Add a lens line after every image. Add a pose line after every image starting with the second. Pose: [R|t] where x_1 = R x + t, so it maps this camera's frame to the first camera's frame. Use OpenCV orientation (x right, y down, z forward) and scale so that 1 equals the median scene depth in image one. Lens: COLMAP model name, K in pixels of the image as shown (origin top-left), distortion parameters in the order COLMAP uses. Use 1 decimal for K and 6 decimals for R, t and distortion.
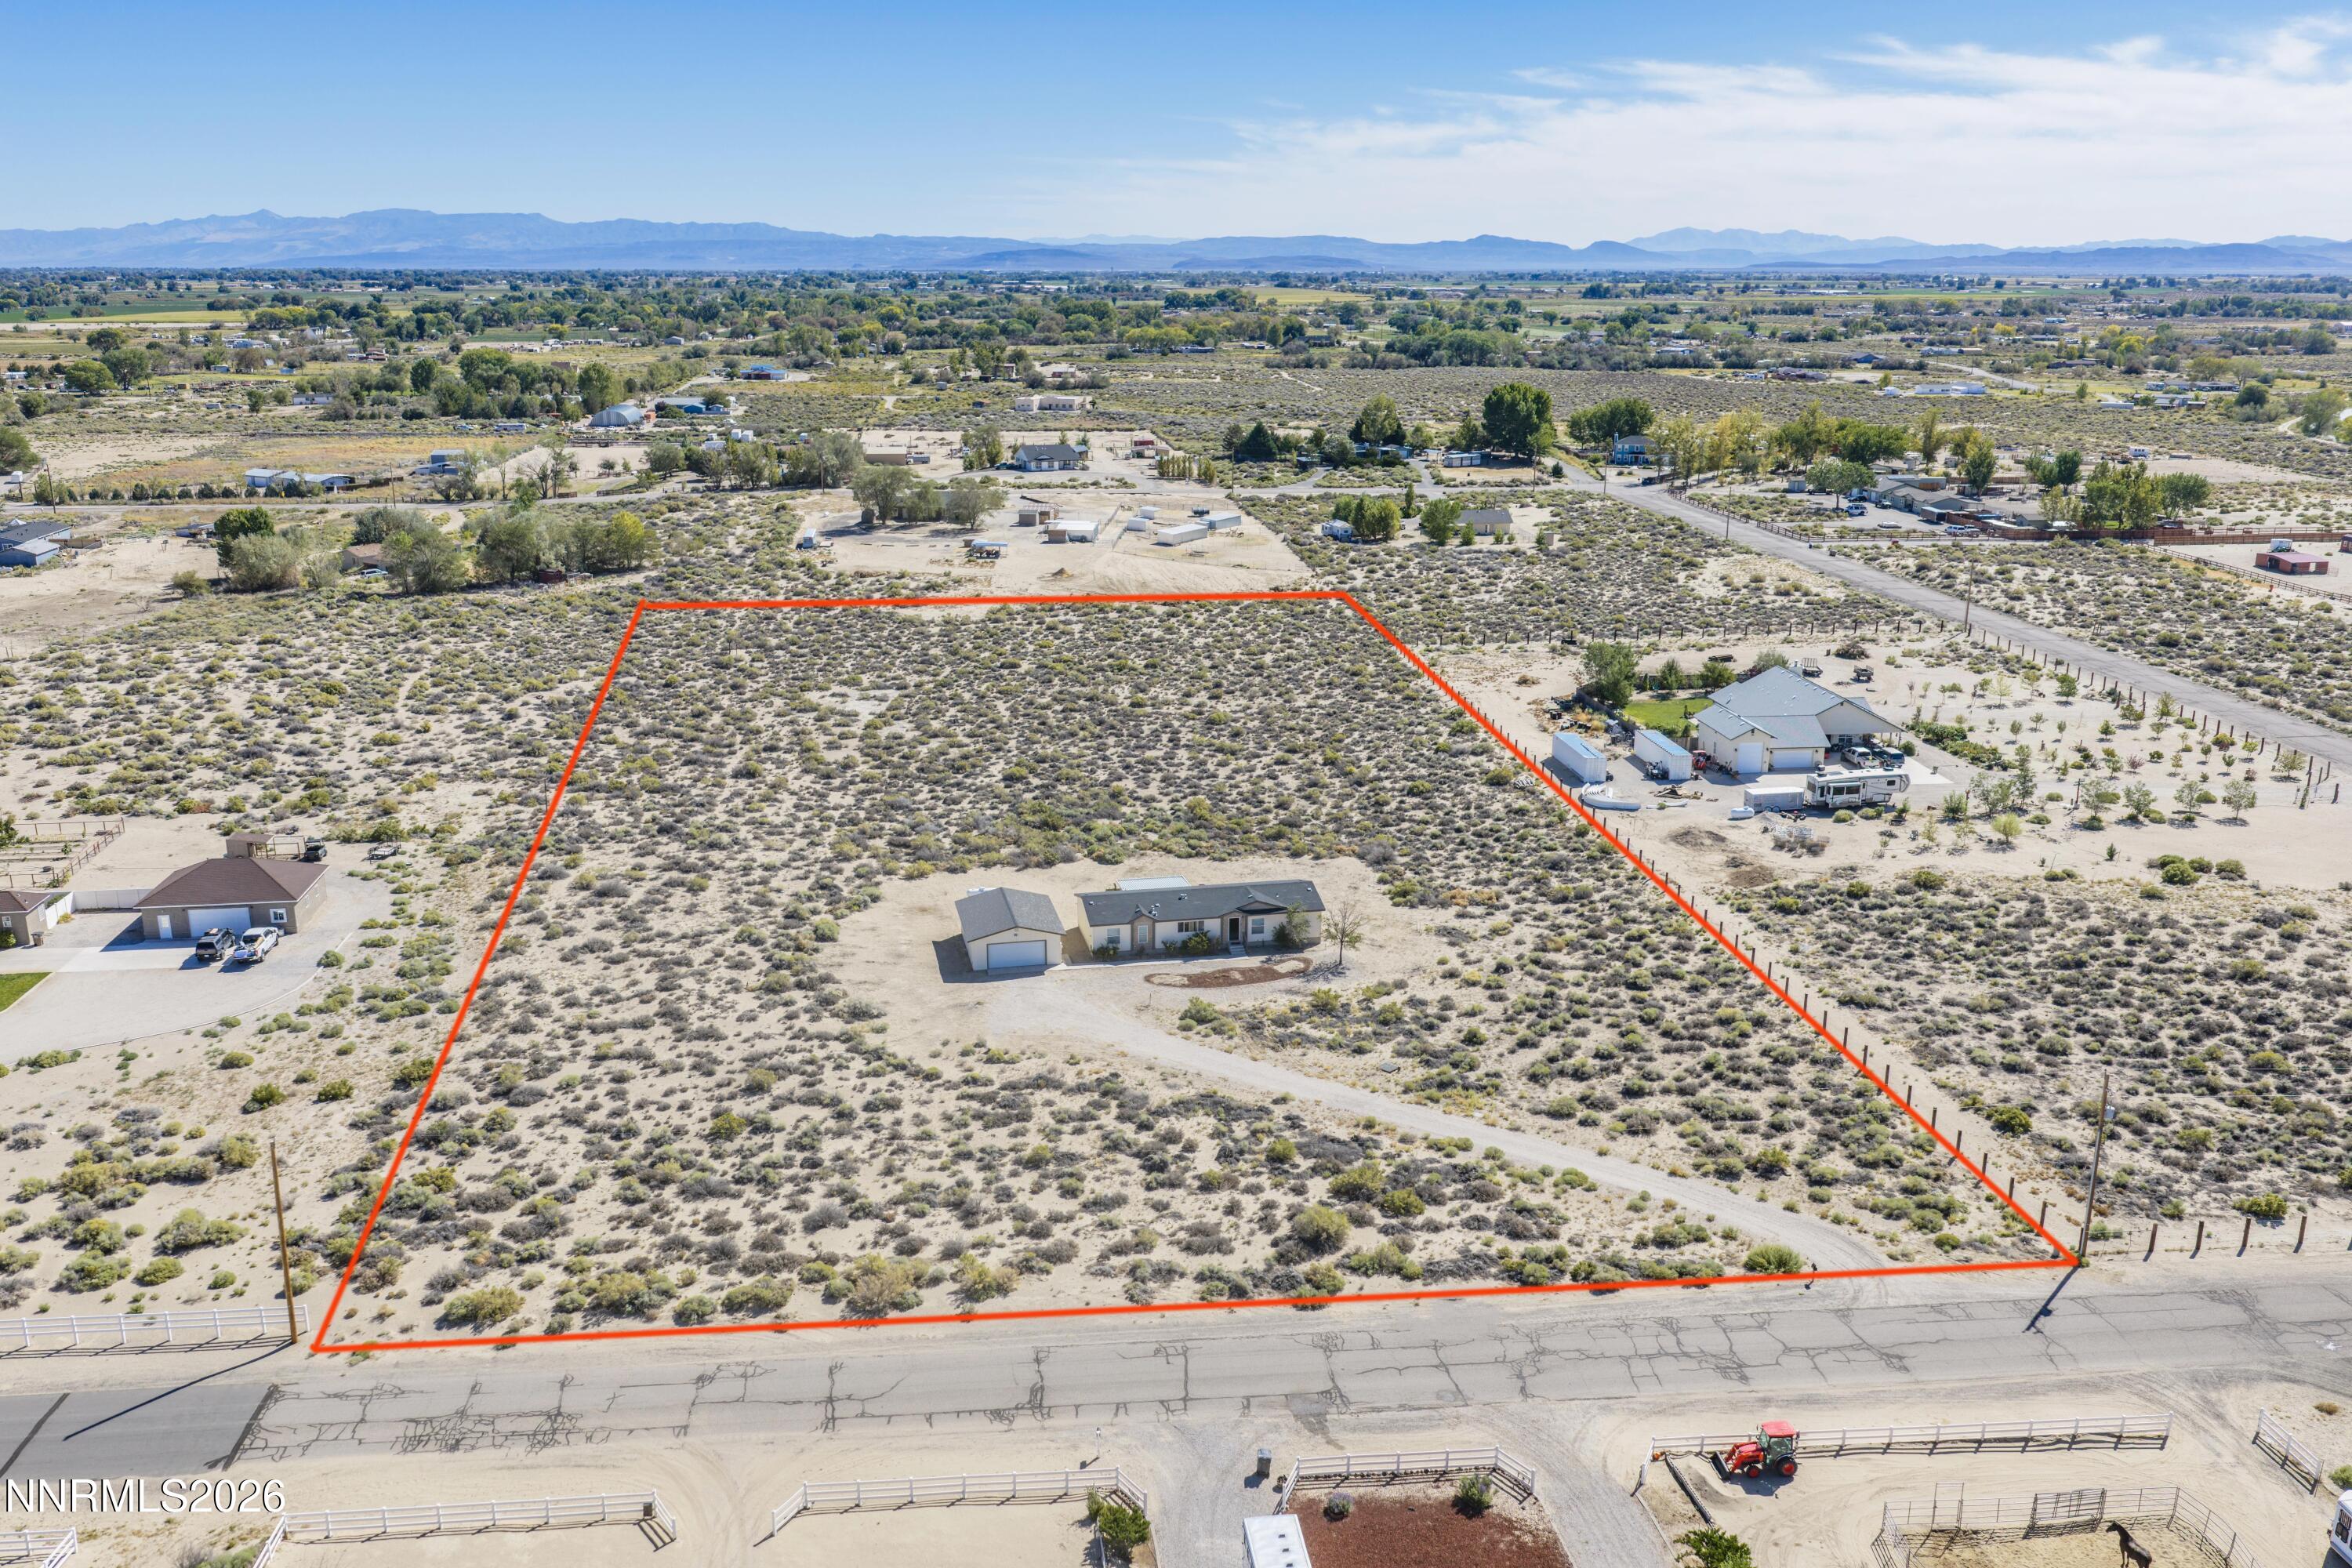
lens RADIAL K [[1944.7, 0, 1177.9], [0, 1944.7, 802.1], [0, 0, 1]] dist [0.025268, -0.046065]
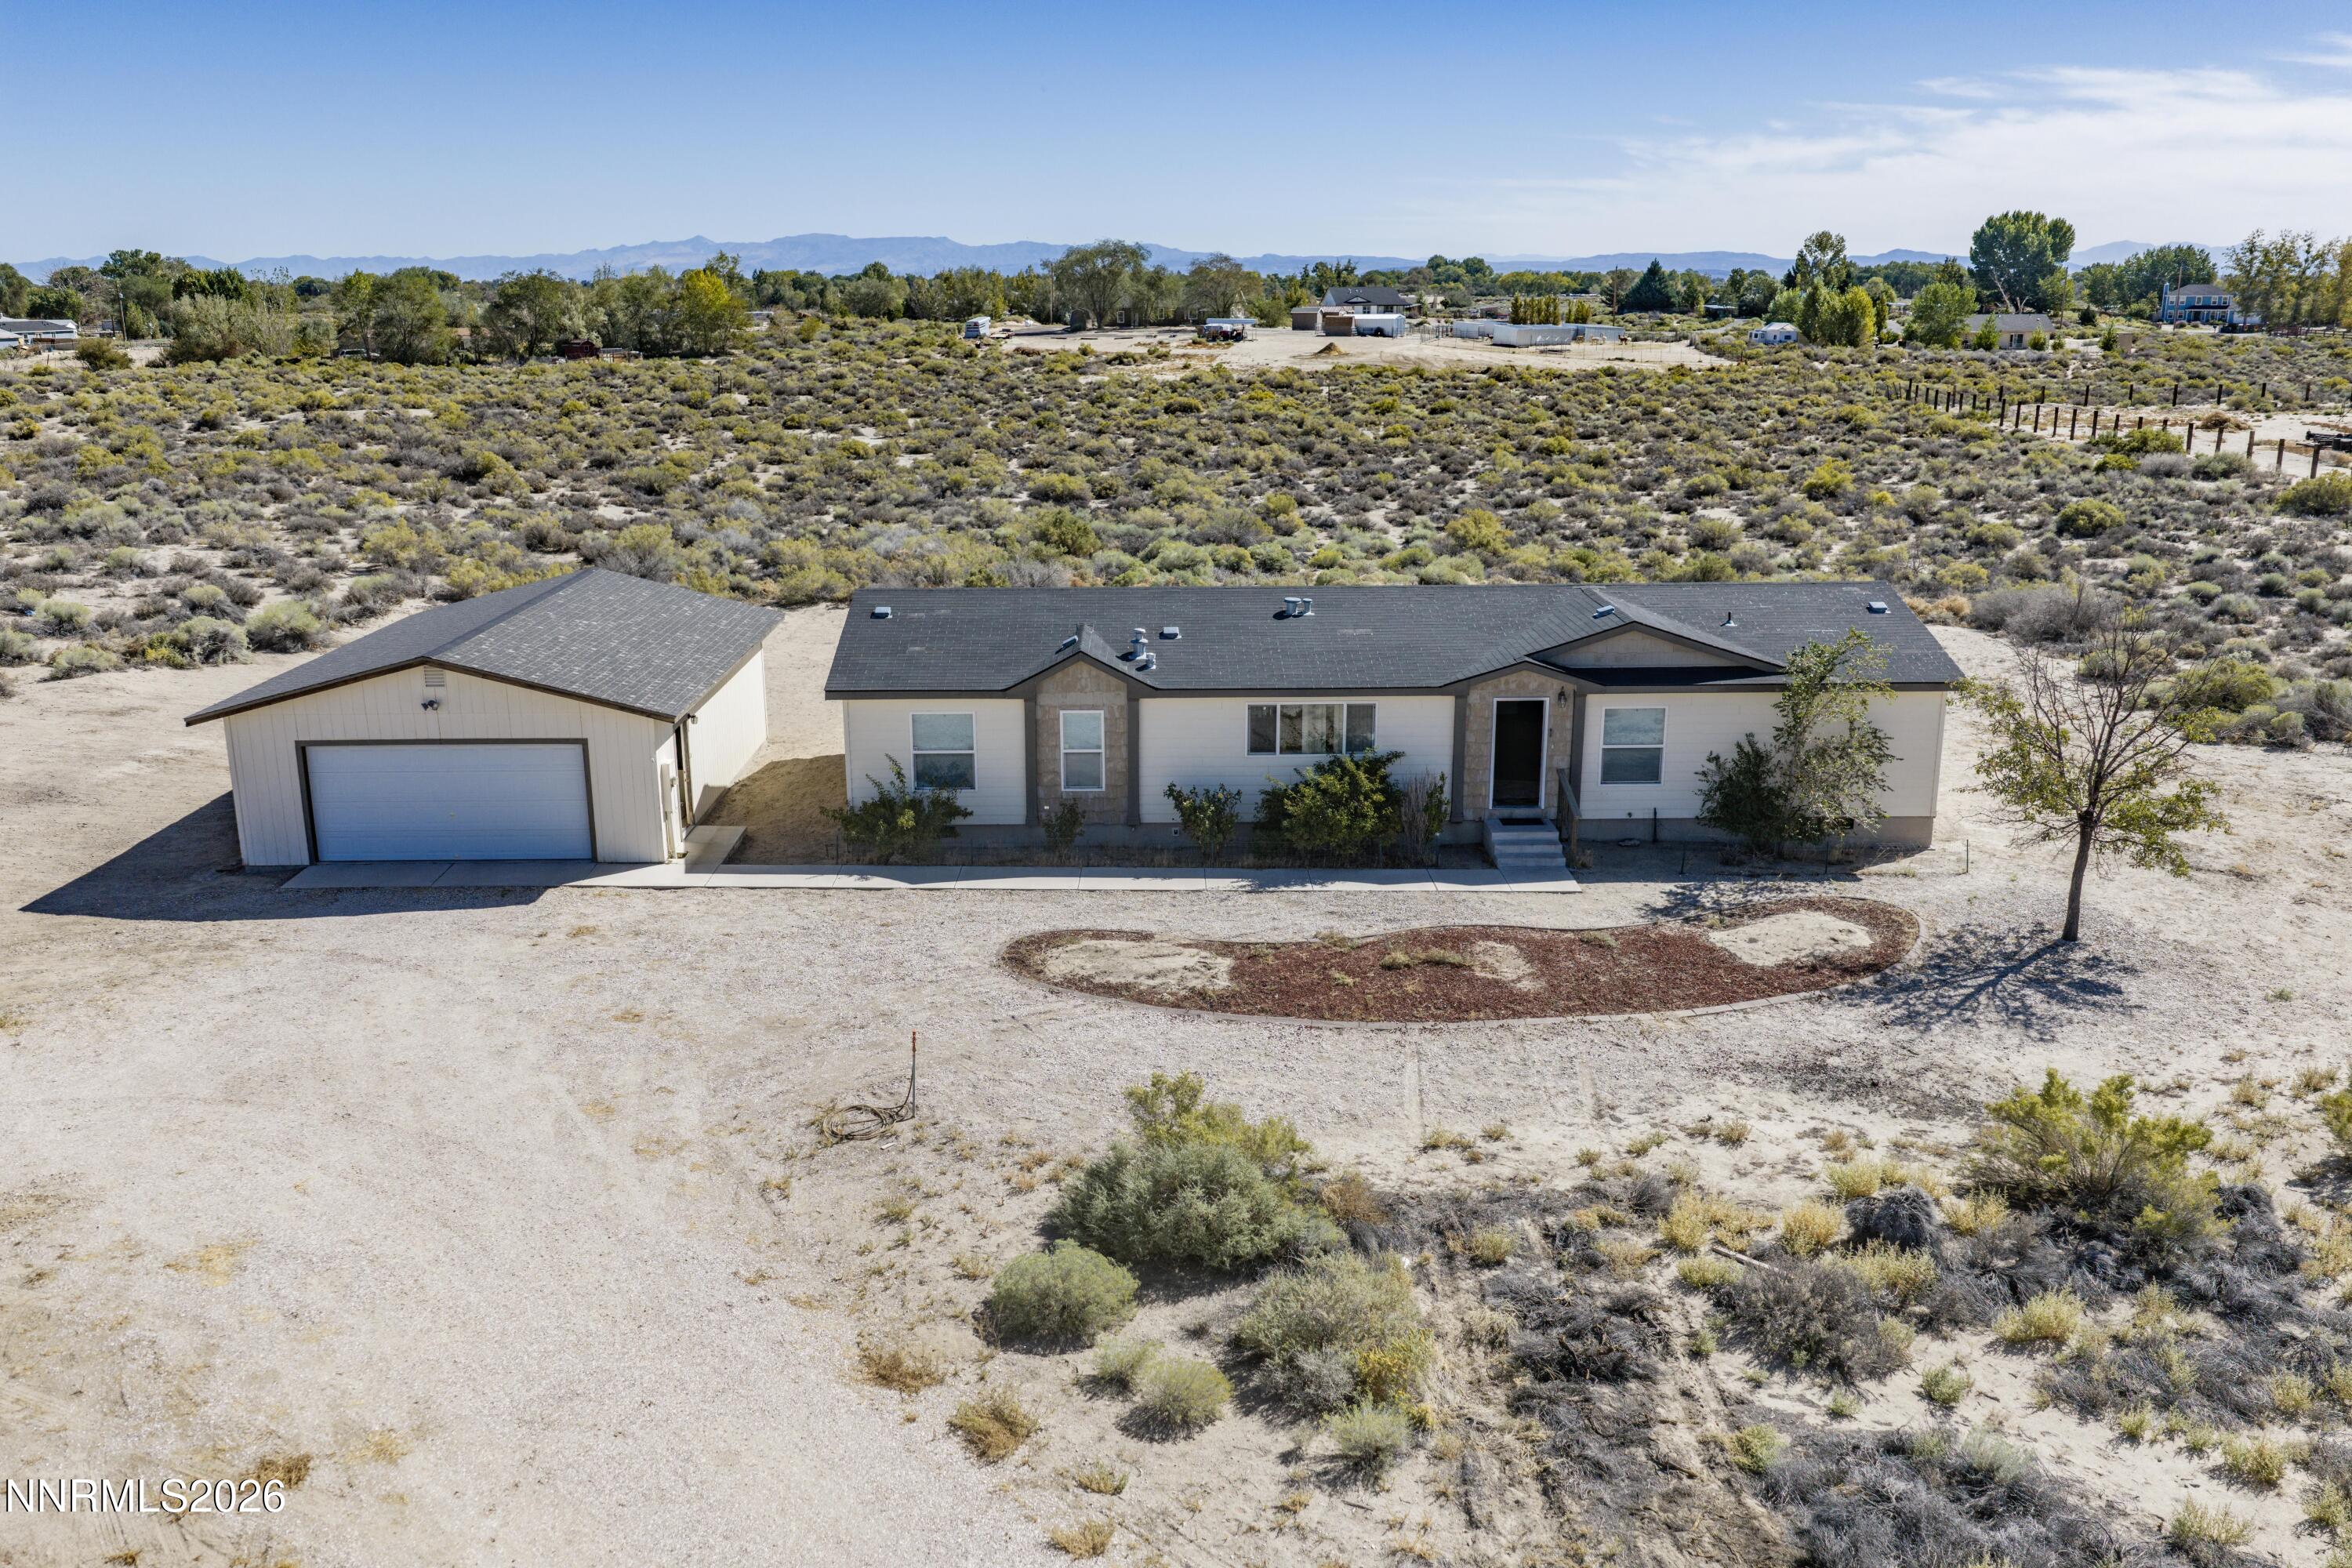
lens RADIAL K [[1944.7, 0, 1177.9], [0, 1944.7, 802.1], [0, 0, 1]] dist [0.025268, -0.046065]
pose [[0.981823, 0.044576, -0.184490, 0.026660], [-0.046434, 0.998905, -0.005763, 0.061511], [0.184031, 0.014225, 0.982818, 0.655501]]
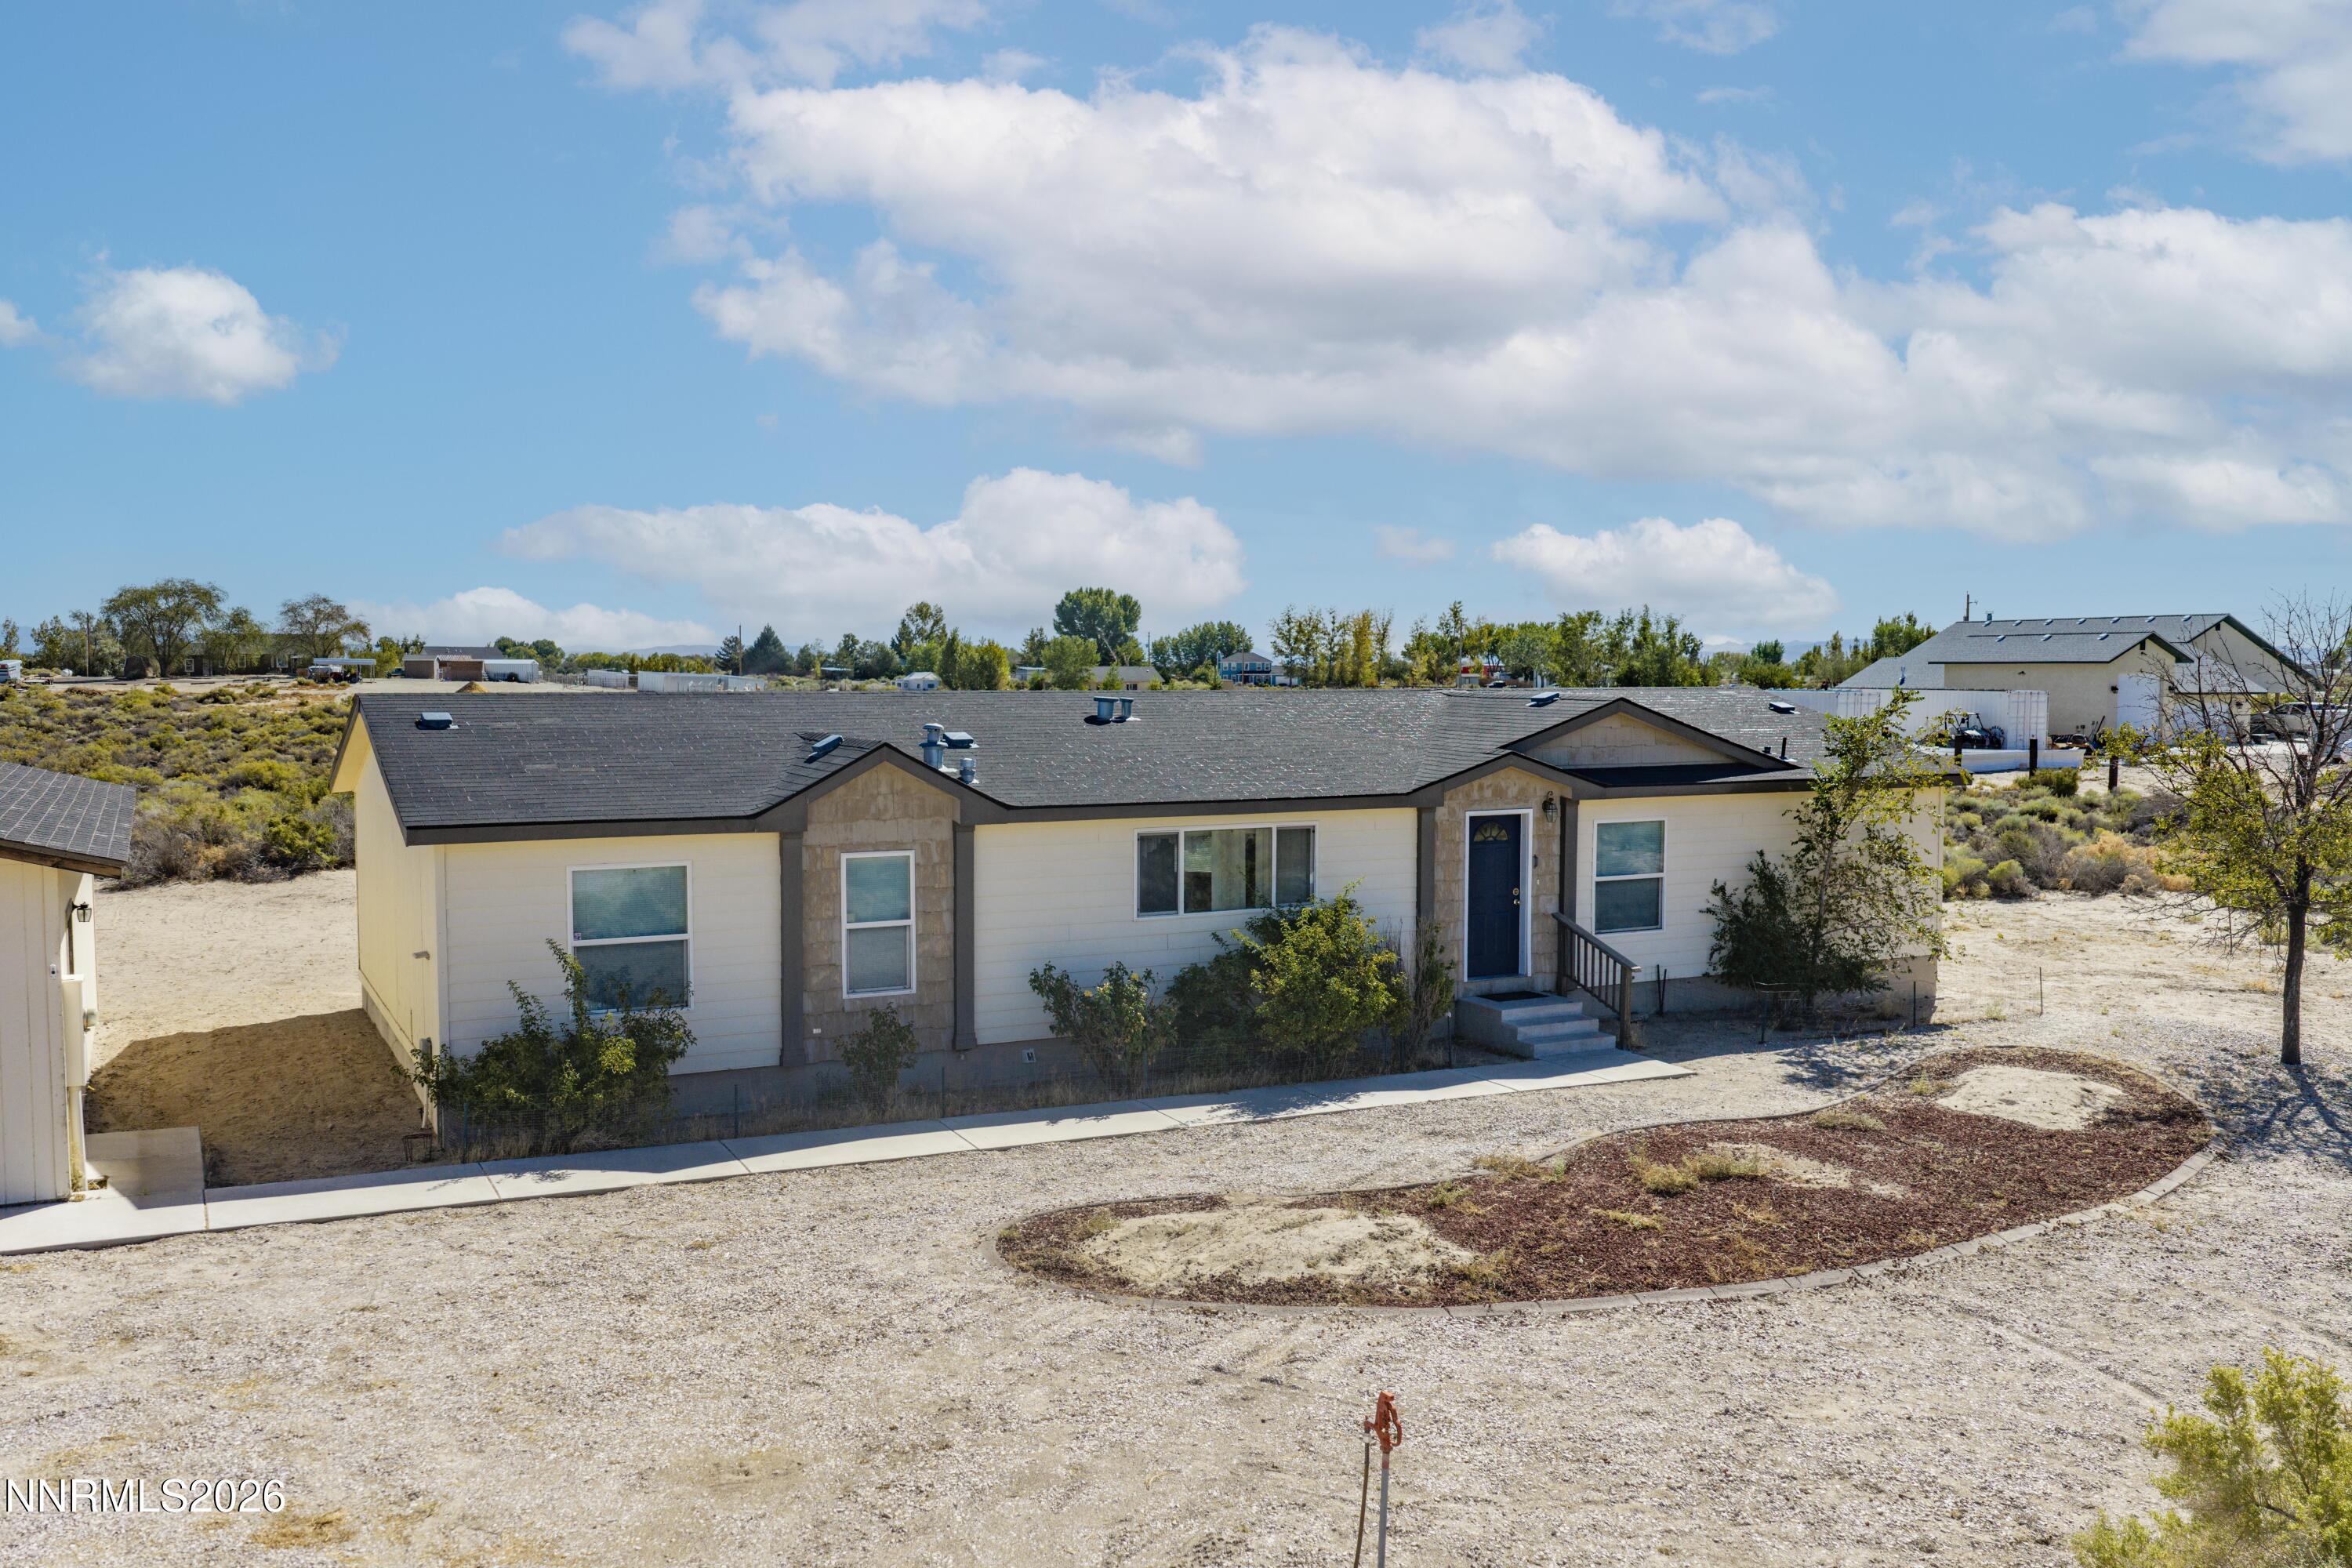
lens RADIAL K [[1944.7, 0, 1177.9], [0, 1944.7, 802.1], [0, 0, 1]] dist [0.025268, -0.046065]
pose [[0.962324, -0.018302, 0.271288, -0.027262], [0.072902, 0.978569, -0.192585, 0.070683], [-0.261950, 0.205106, 0.943034, 0.727302]]
